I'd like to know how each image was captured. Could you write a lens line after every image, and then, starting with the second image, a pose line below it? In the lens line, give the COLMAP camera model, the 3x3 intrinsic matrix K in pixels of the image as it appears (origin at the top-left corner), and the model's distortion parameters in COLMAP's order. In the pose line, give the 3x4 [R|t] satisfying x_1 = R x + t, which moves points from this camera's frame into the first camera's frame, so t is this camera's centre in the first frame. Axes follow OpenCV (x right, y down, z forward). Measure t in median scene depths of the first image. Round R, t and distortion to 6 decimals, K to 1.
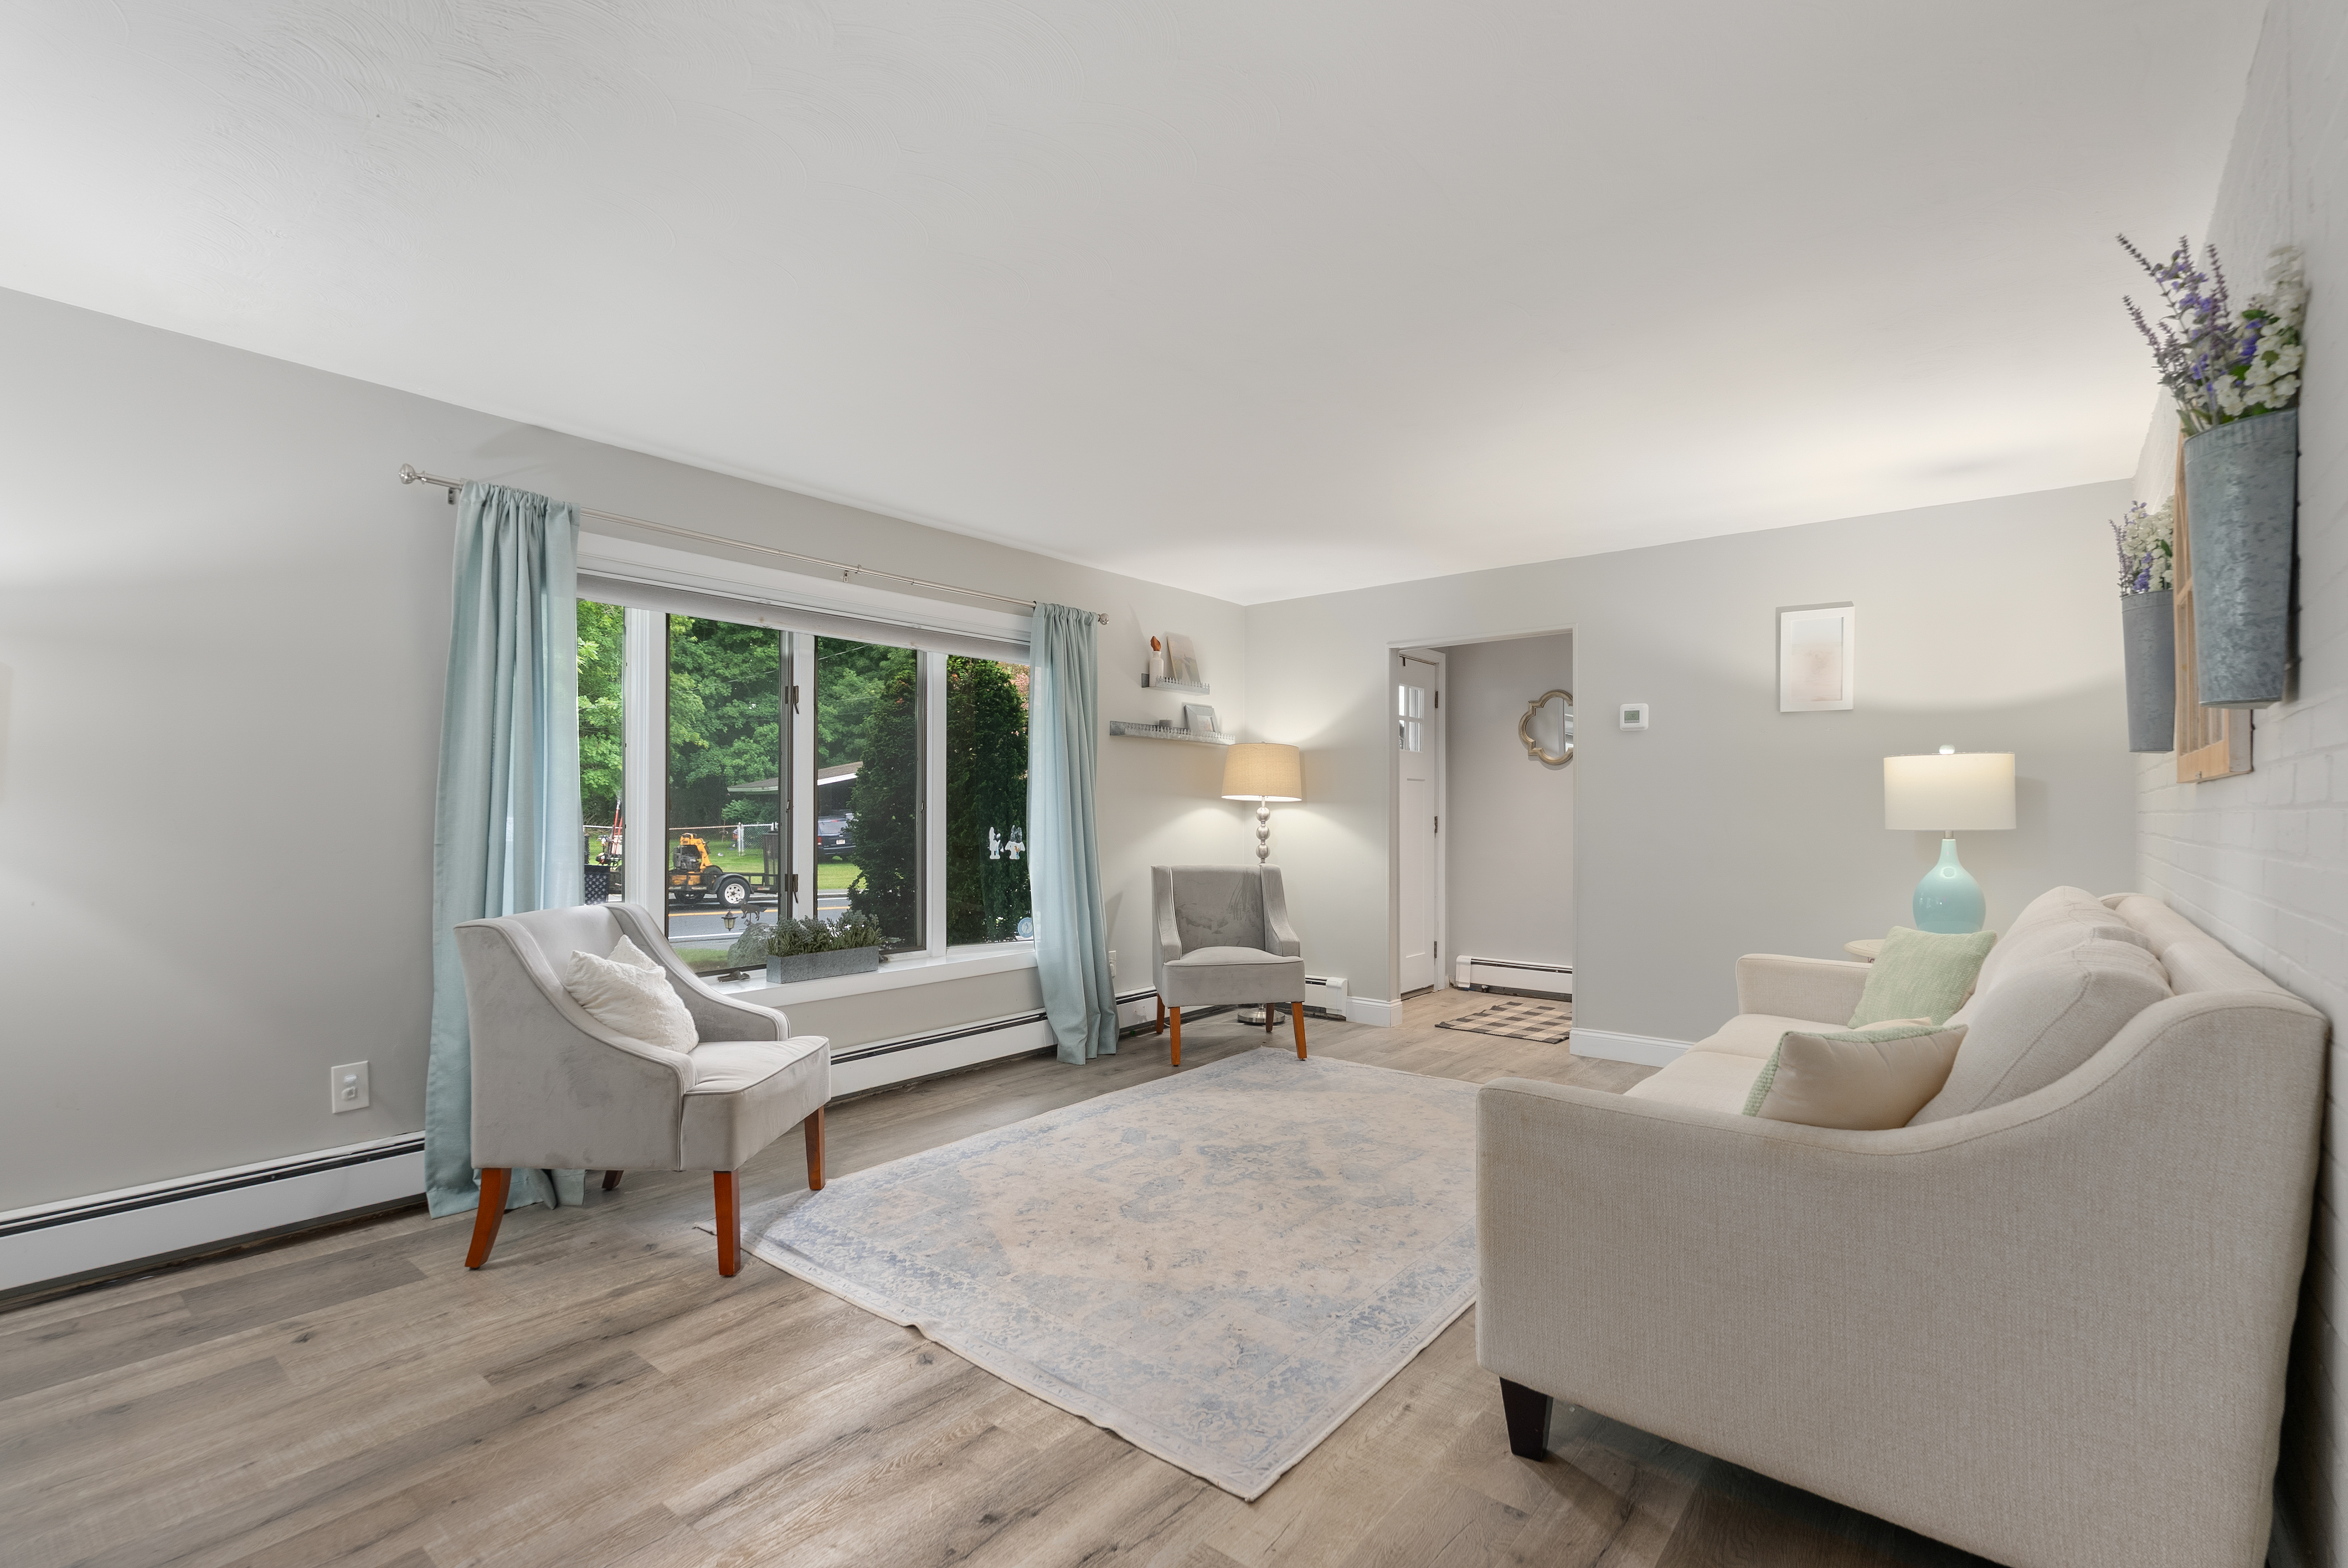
lens RADIAL K [[1072.5, 0, 1178.9], [0, 1072.5, 801.1], [0, 0, 1]] dist [0.000780, -0.000926]
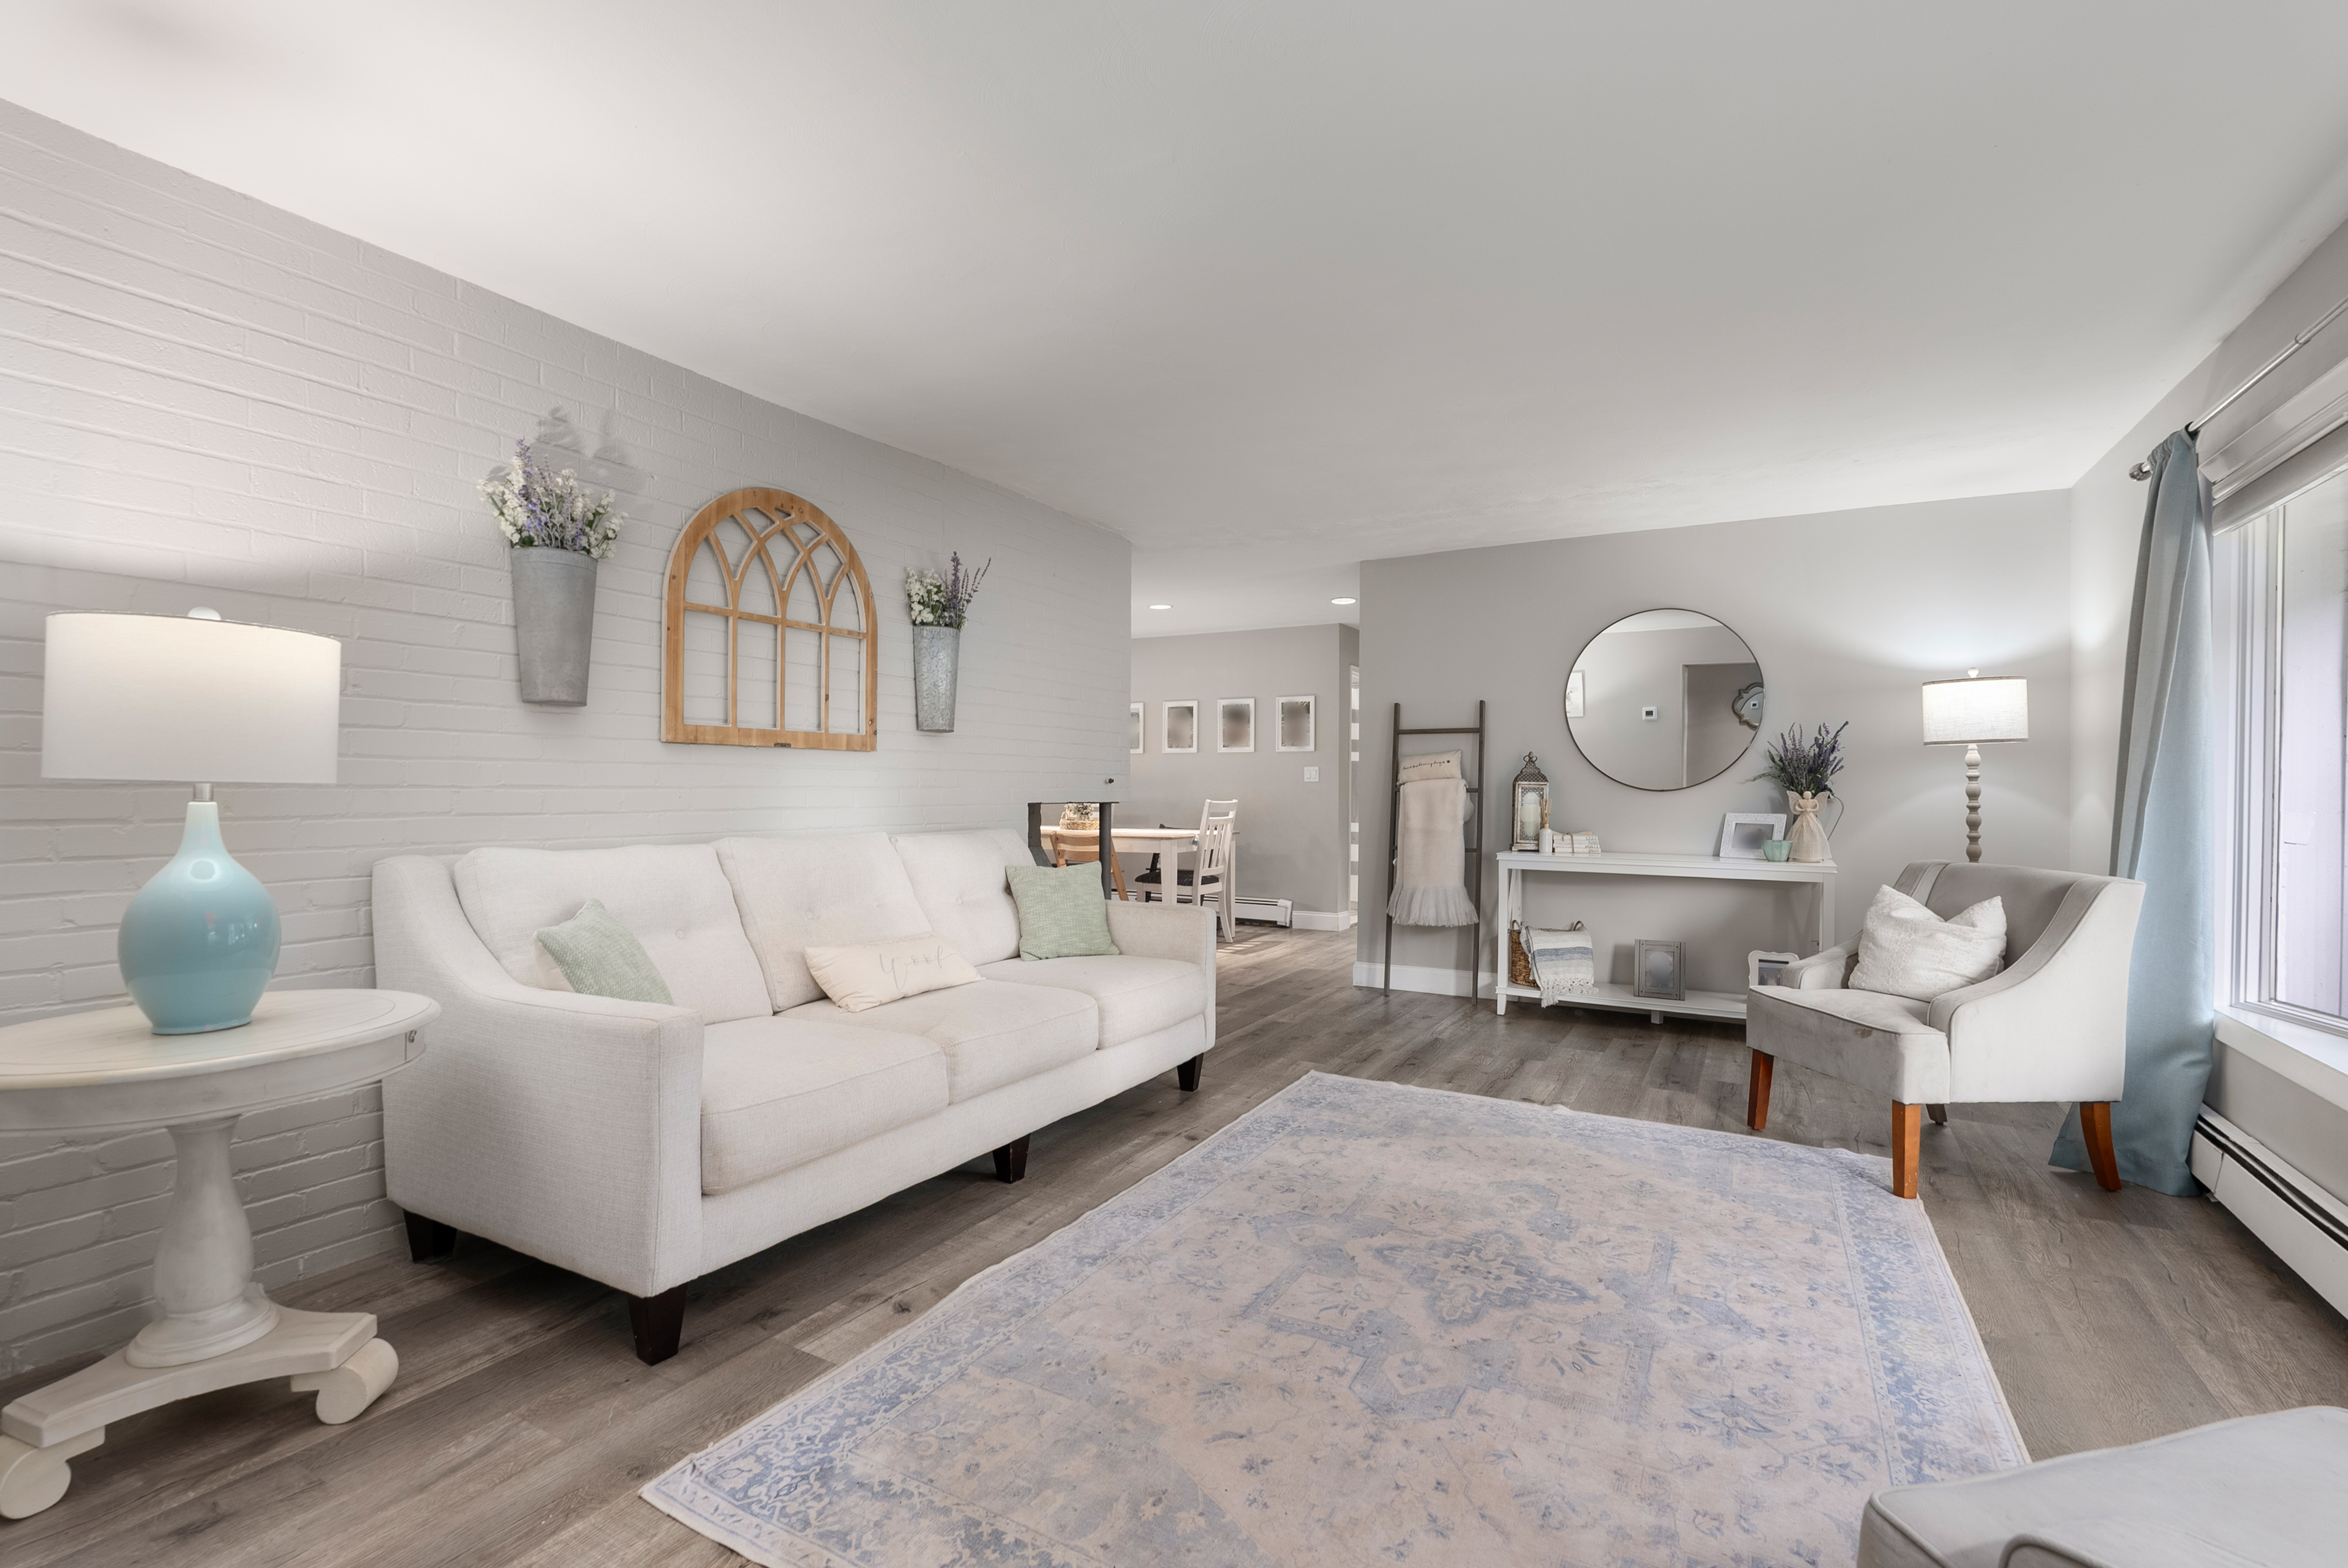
lens RADIAL K [[1072.5, 0, 1175.2], [0, 1072.5, 786.2], [0, 0, 1]] dist [0.000780, -0.000926]
pose [[-0.986120, -0.011034, -0.165665, 0.393282], [-0.009089, 0.999881, -0.012492, 0.034113], [0.165783, -0.010812, -0.986103, 1.695389]]
